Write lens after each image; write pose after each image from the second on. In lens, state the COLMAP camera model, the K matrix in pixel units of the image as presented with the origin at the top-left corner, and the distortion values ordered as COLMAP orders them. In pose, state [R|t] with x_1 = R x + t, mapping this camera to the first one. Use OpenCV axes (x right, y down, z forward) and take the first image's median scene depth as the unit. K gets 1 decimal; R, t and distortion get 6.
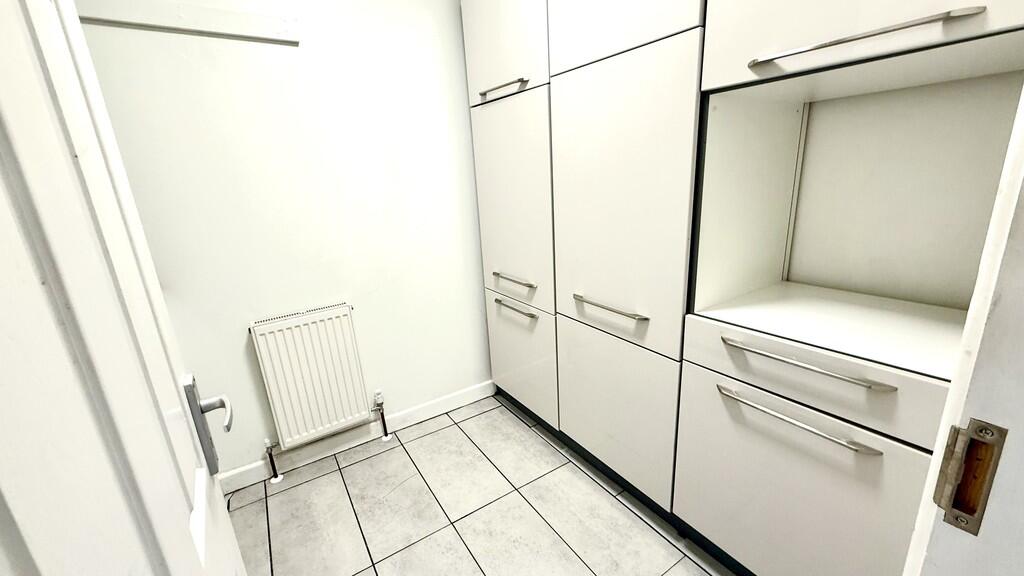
lens RADIAL K [[409.0, 0, 511.3], [0, 409.0, 286.1], [0, 0, 1]] dist [-0.000067, 0.000216]
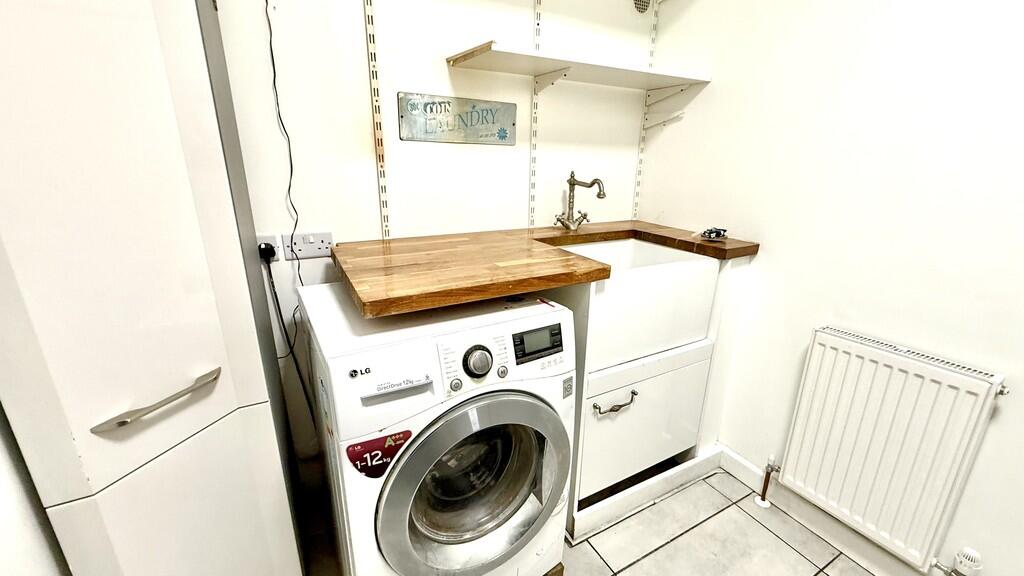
lens RADIAL K [[409.0, 0, 511.3], [0, 409.0, 286.1], [0, 0, 1]] dist [-0.000067, 0.000216]
pose [[-0.074709, 0.345876, -0.935301, 0.098773], [-0.264243, 0.897528, 0.353015, -0.087510], [0.961558, 0.273520, 0.024342, 0.367875]]
